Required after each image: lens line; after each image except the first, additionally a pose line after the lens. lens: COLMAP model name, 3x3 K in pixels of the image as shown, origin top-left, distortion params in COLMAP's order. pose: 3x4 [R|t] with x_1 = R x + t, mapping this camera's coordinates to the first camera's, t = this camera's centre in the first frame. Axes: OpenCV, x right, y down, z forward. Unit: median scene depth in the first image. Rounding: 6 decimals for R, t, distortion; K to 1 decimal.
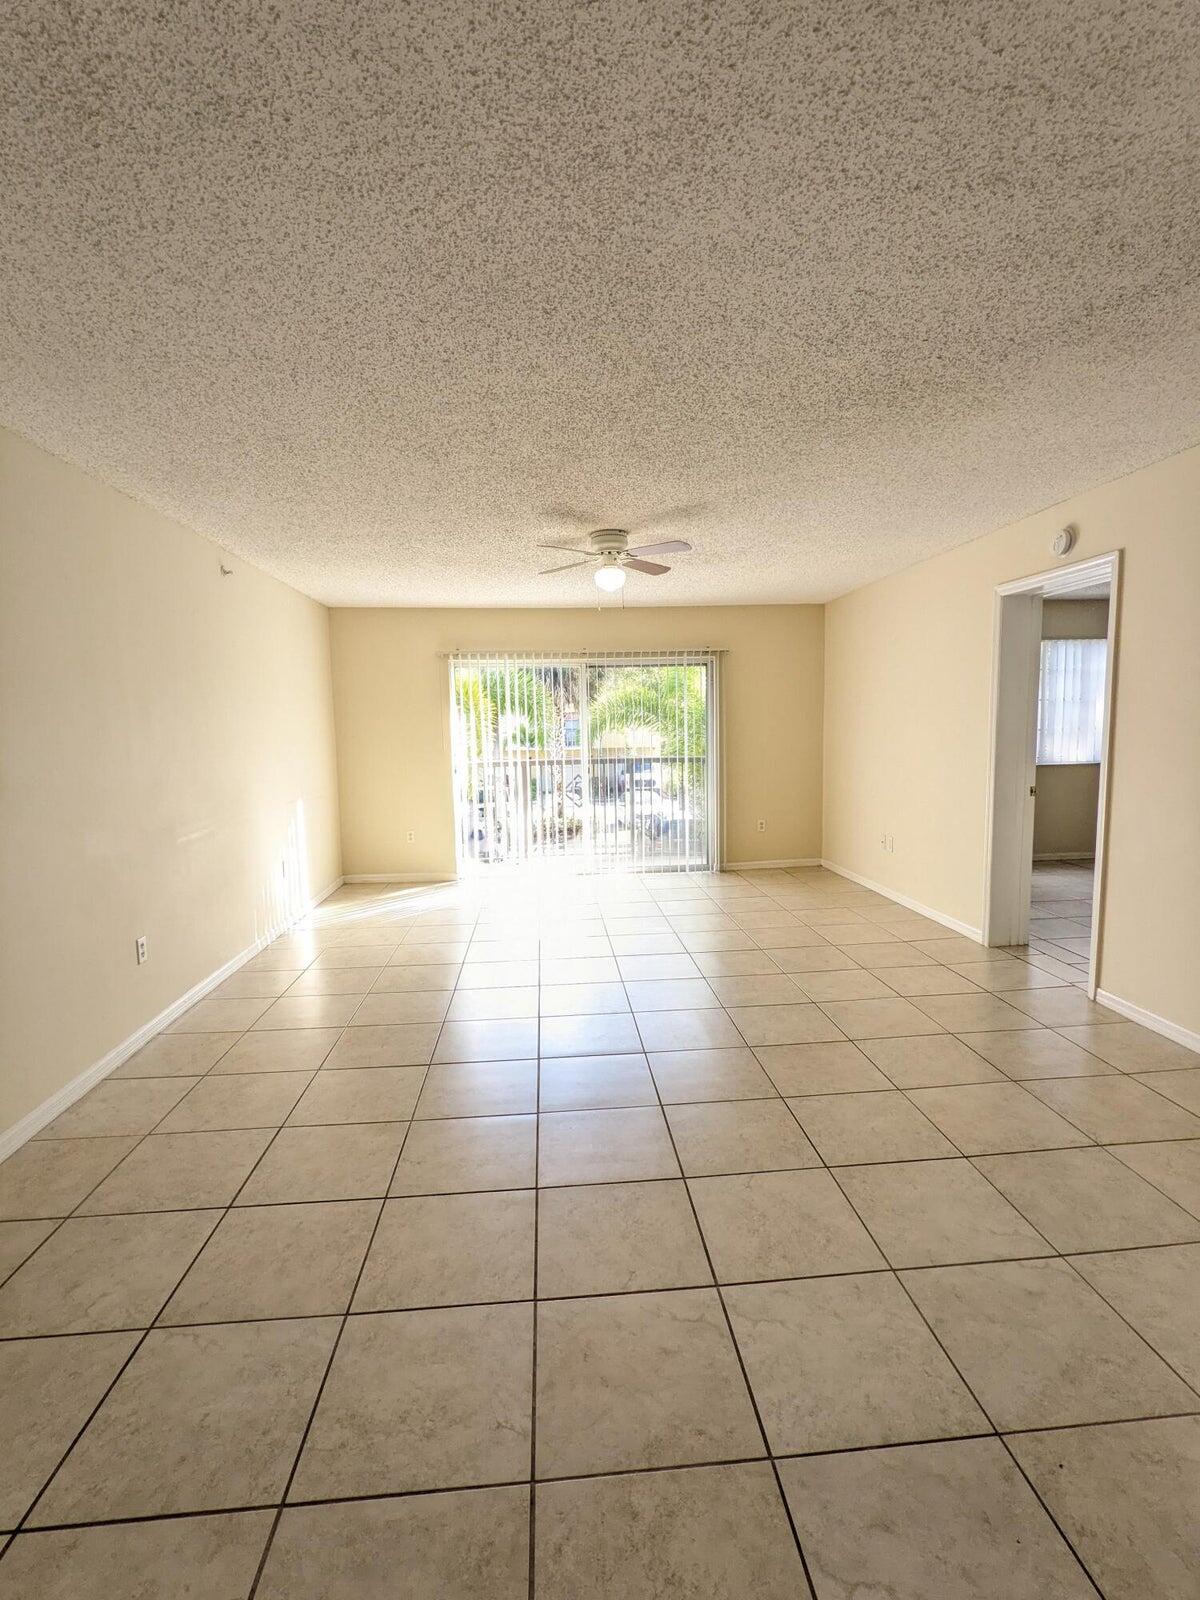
lens RADIAL K [[756.5, 0, 610.2], [0, 756.5, 797.4], [0, 0, 1]] dist [-0.001177, 0.001683]
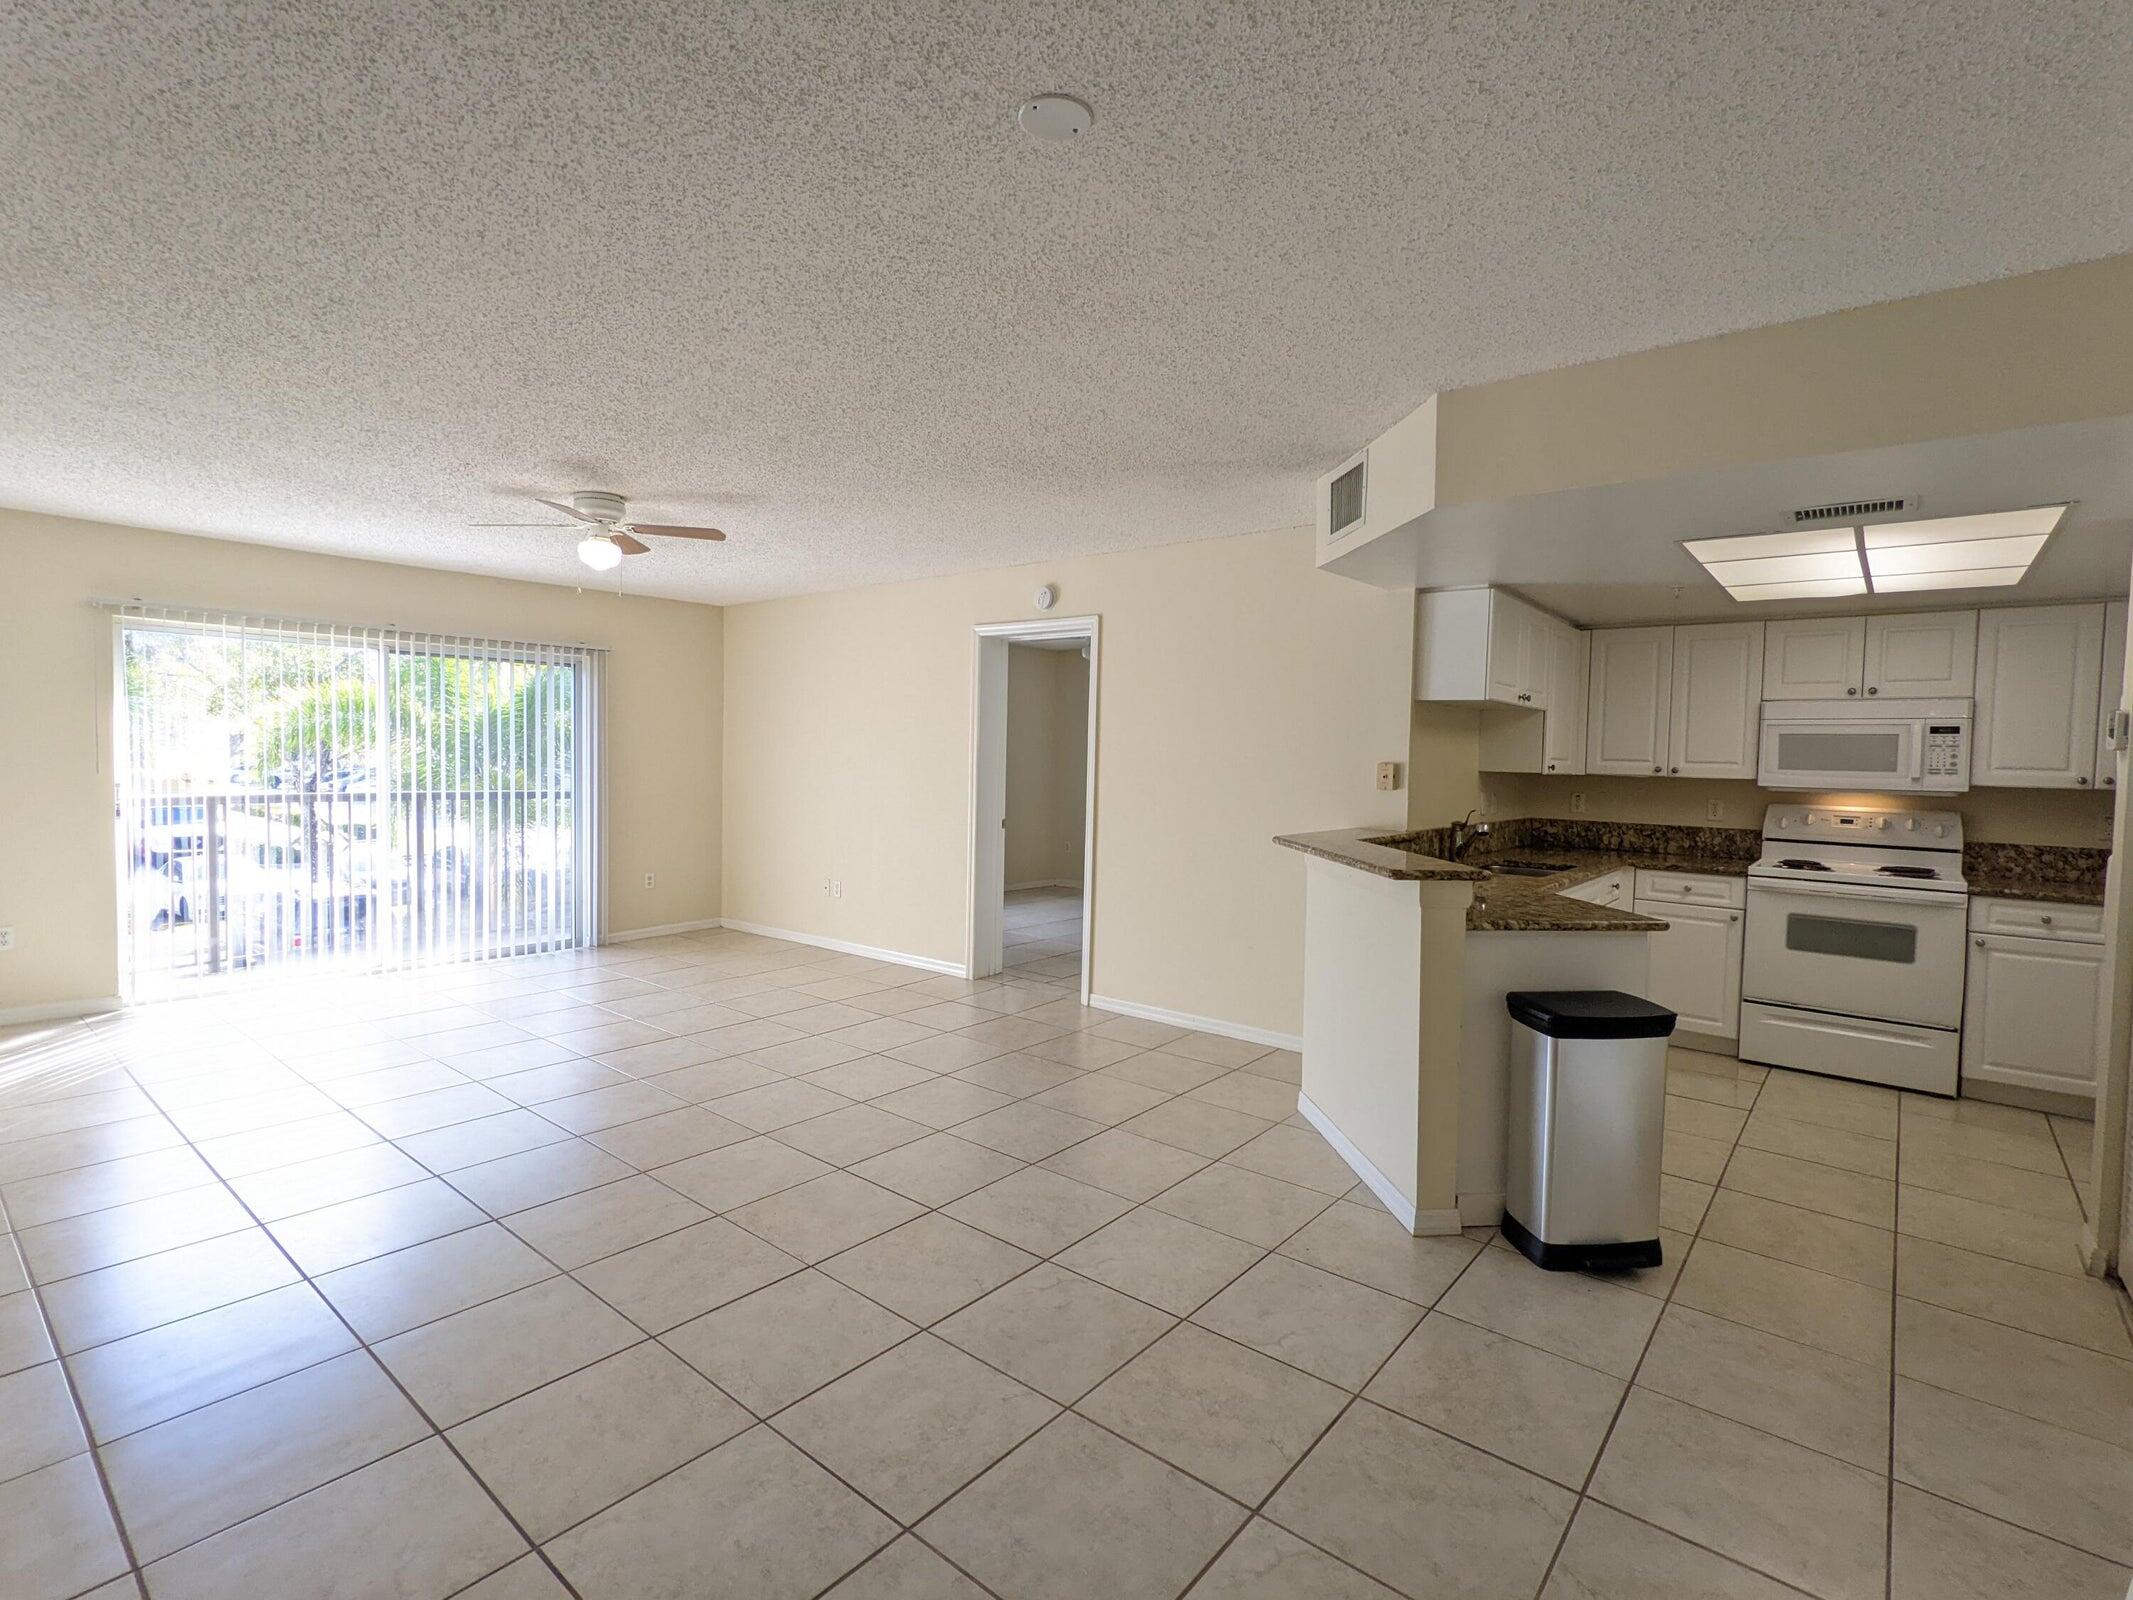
lens RADIAL K [[1008.6, 0, 1078.1], [0, 1008.6, 791.4], [0, 0, 1]] dist [-0.001177, 0.001683]
pose [[0.692050, 0.006745, 0.721818, -0.364536], [0.036751, 0.998330, -0.044564, 0.012734], [-0.720914, 0.057368, 0.690646, -0.035607]]
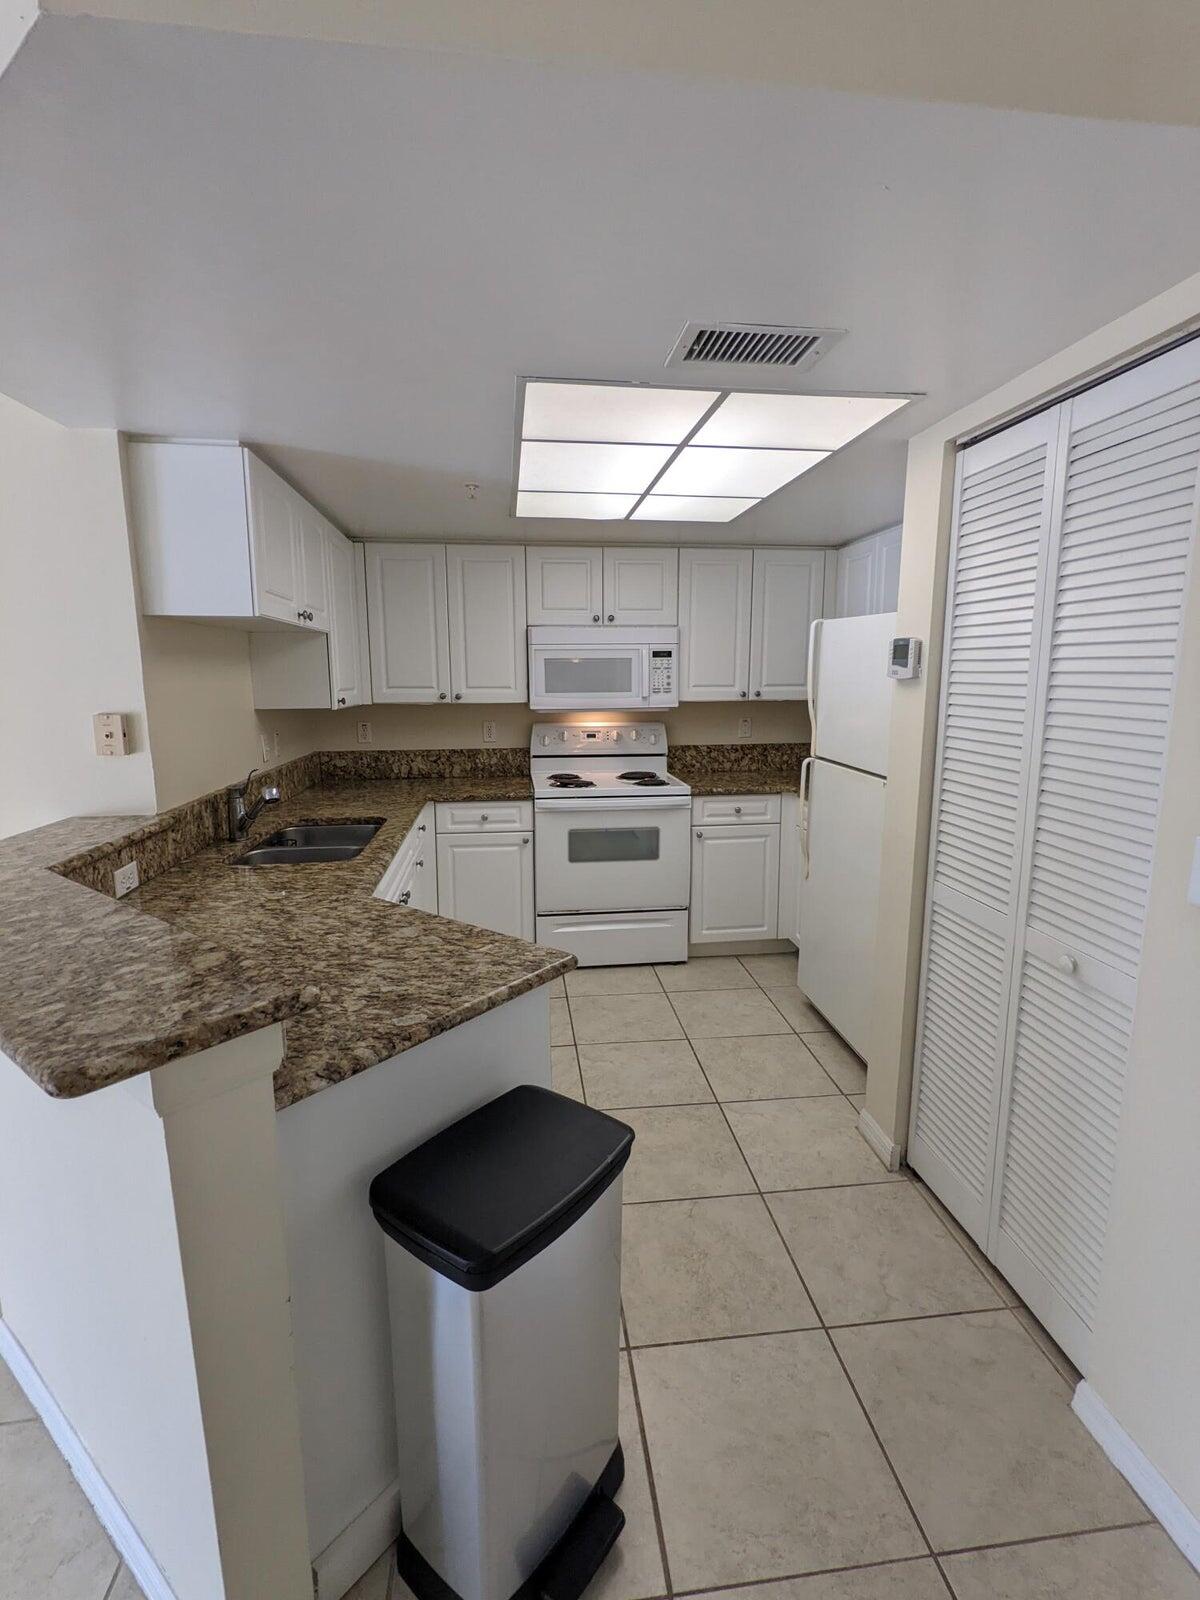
lens RADIAL K [[756.5, 0, 609.3], [0, 756.5, 798.0], [0, 0, 1]] dist [-0.001177, 0.001683]
pose [[-0.050574, -0.145407, 0.988078, 0.050005], [0.105045, 0.983082, 0.150048, -0.032649], [-0.993181, 0.111382, -0.034444, 0.131136]]
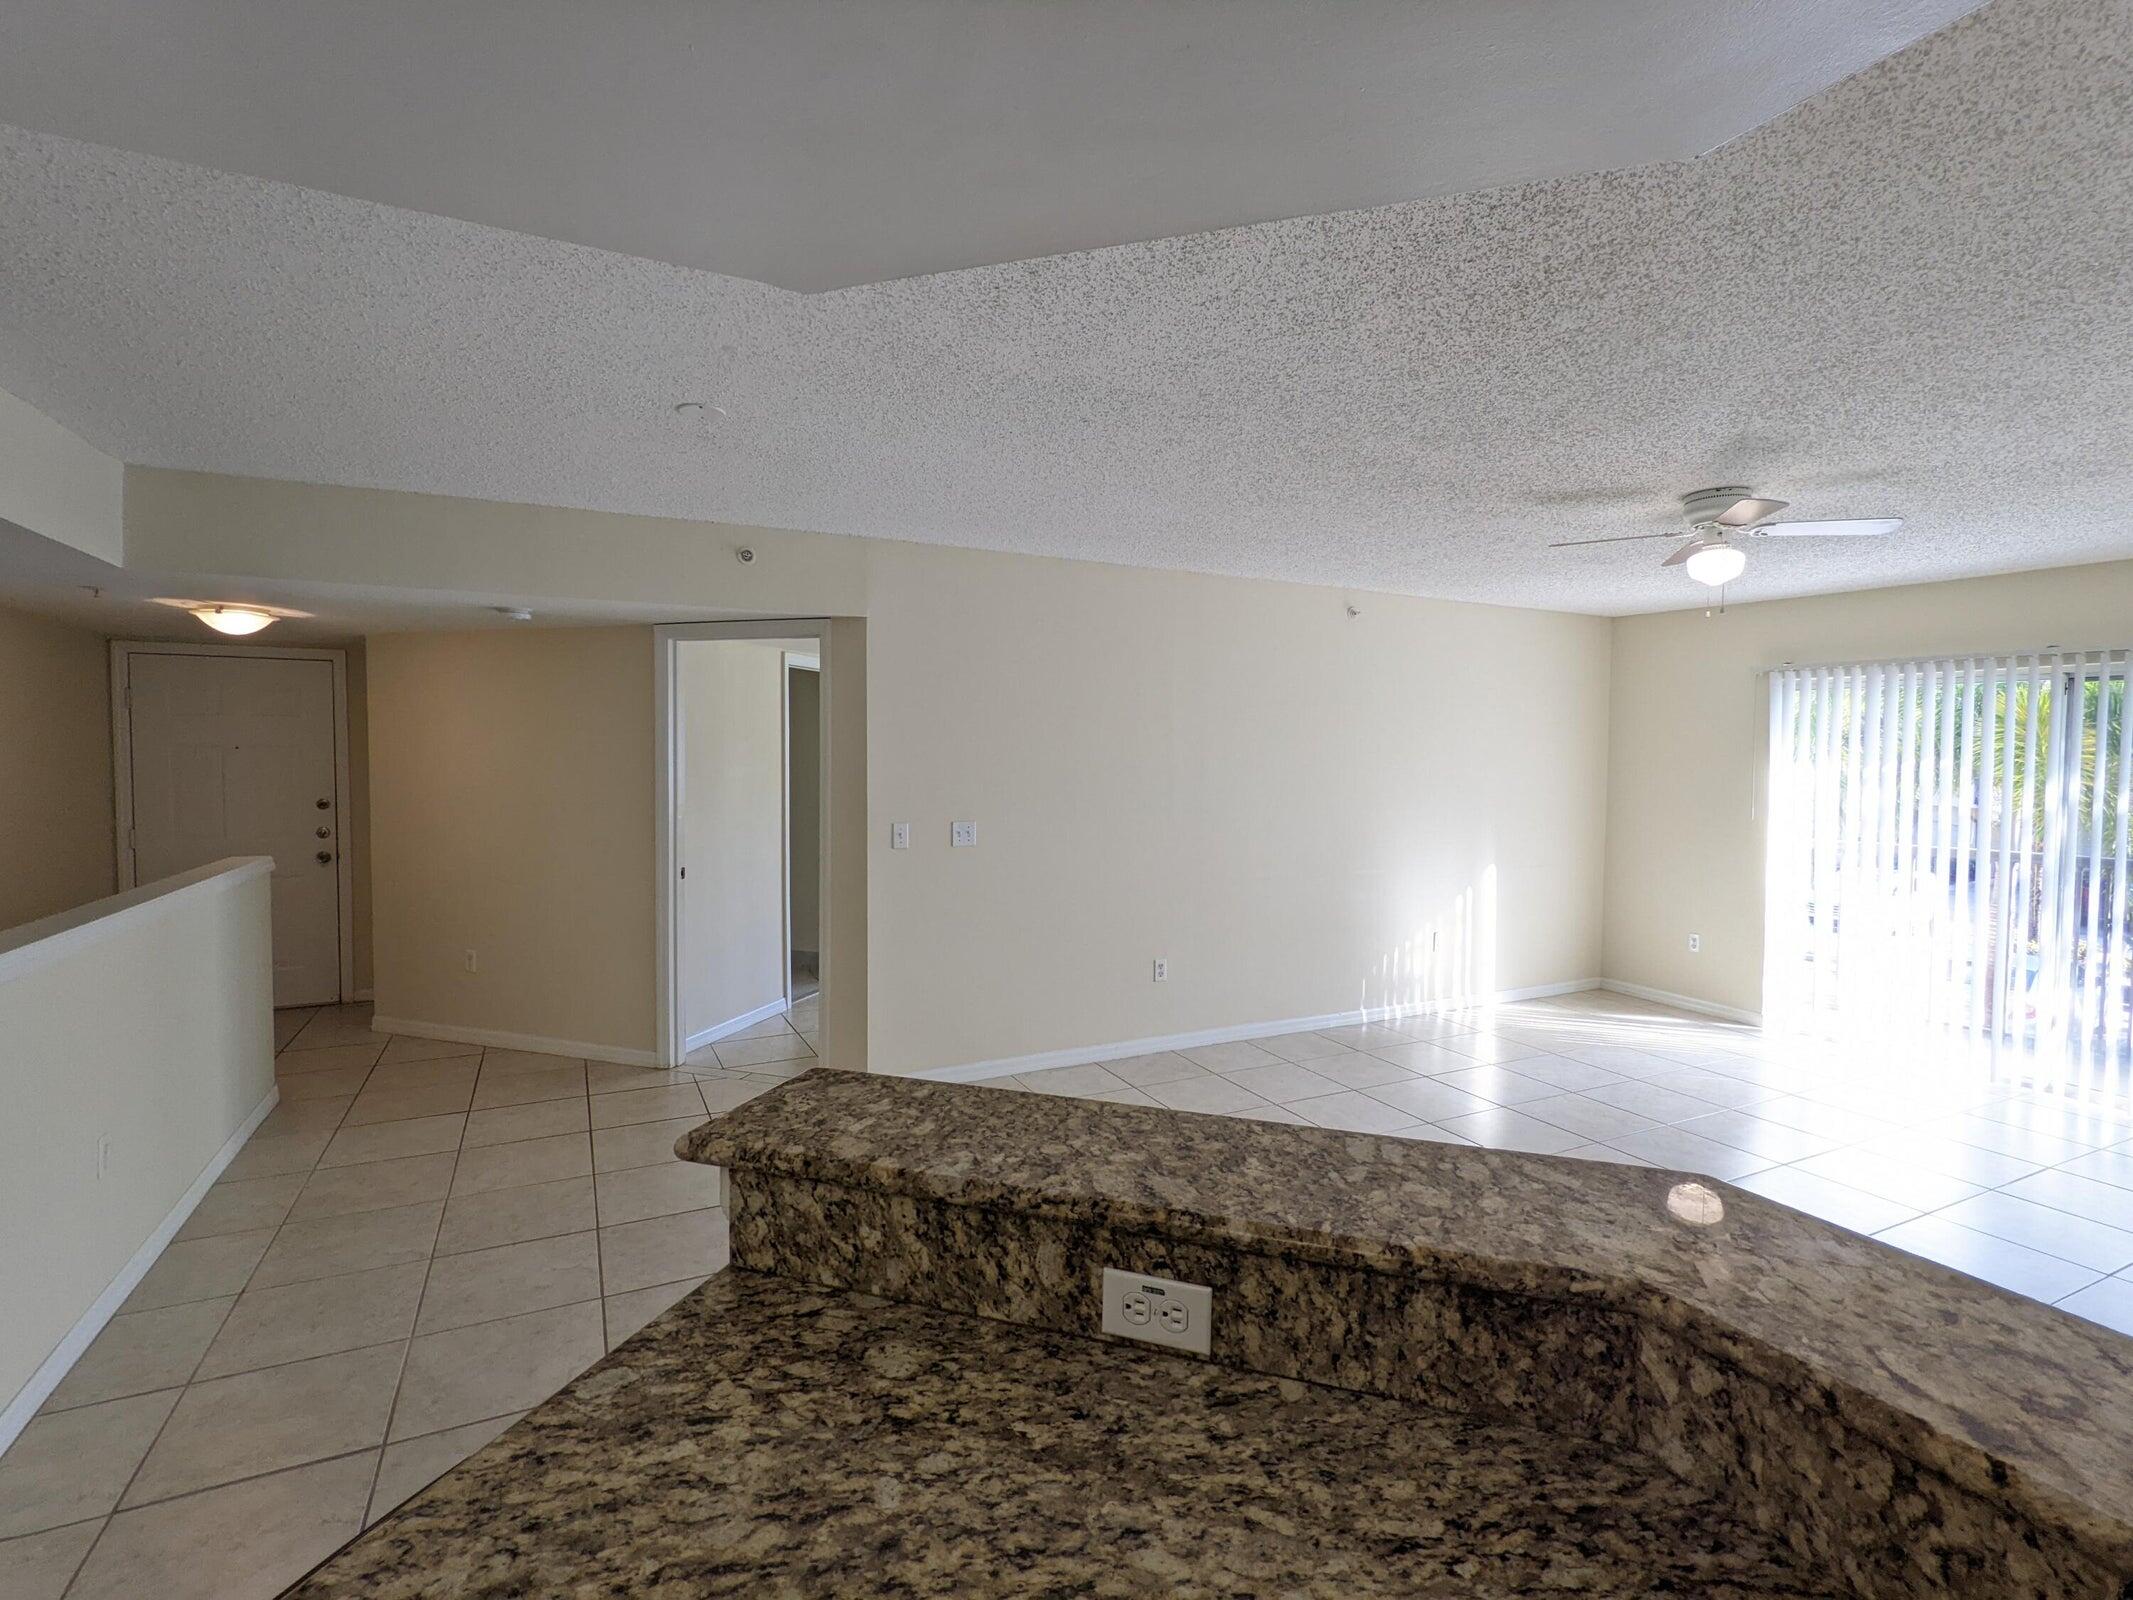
lens RADIAL K [[1008.6, 0, 1061.1], [0, 1008.6, 799.3], [0, 0, 1]] dist [-0.001177, 0.001683]
pose [[0.370943, 0.067700, -0.926185, 0.526900], [-0.108679, 0.993651, 0.029105, -0.060150], [0.922274, 0.089860, 0.375946, 0.197955]]
